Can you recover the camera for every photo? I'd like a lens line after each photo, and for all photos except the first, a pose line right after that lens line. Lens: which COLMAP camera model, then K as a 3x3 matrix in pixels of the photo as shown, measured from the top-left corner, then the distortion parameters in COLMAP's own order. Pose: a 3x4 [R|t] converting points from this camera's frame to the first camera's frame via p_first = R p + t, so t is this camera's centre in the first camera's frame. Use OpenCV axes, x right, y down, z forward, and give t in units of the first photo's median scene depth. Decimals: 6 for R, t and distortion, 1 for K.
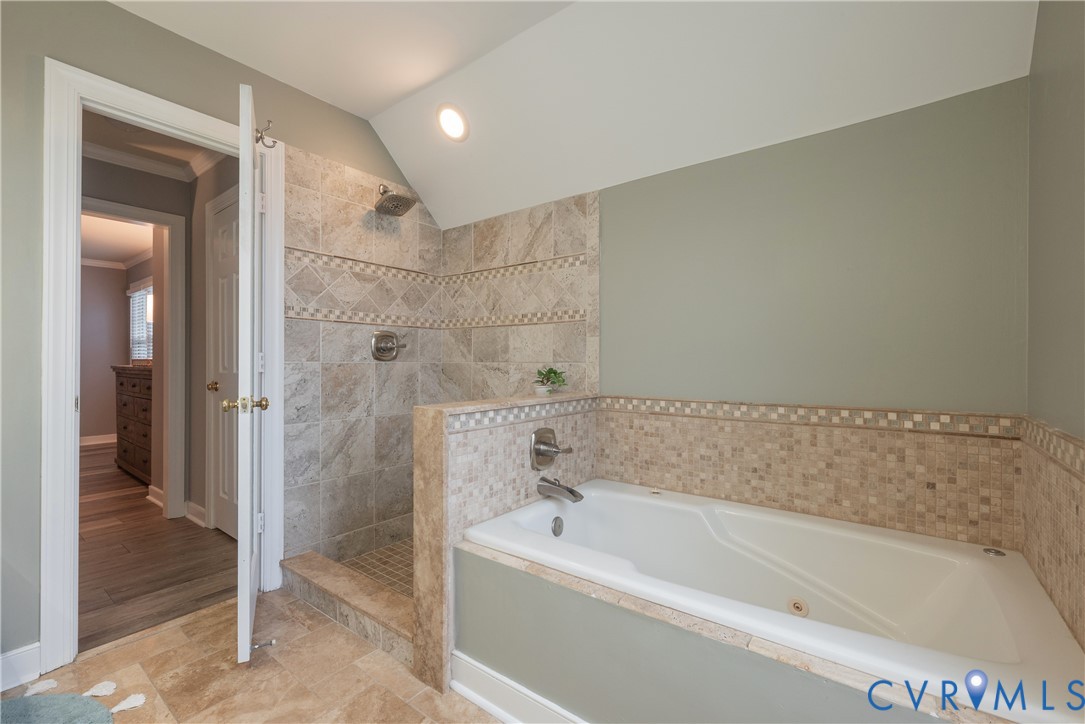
lens RADIAL K [[461.1, 0, 543.1], [0, 461.1, 362.2], [0, 0, 1]] dist [0.002443, 0.000014]
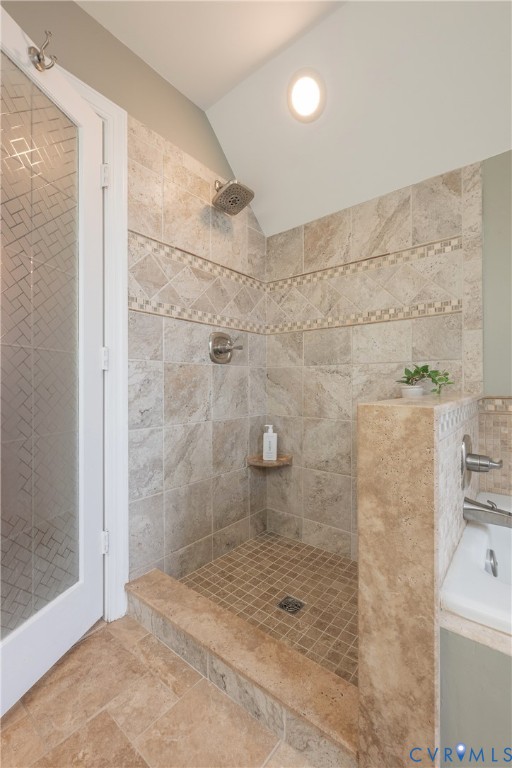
lens RADIAL K [[326.4, 0, 256.1], [0, 326.4, 384.1], [0, 0, 1]] dist [0.002443, 0.000014]
pose [[0.999524, -0.004165, -0.030560, -0.279438], [0.004197, 0.999991, 0.000969, 0.044985], [0.030556, -0.001097, 0.999532, 0.359131]]
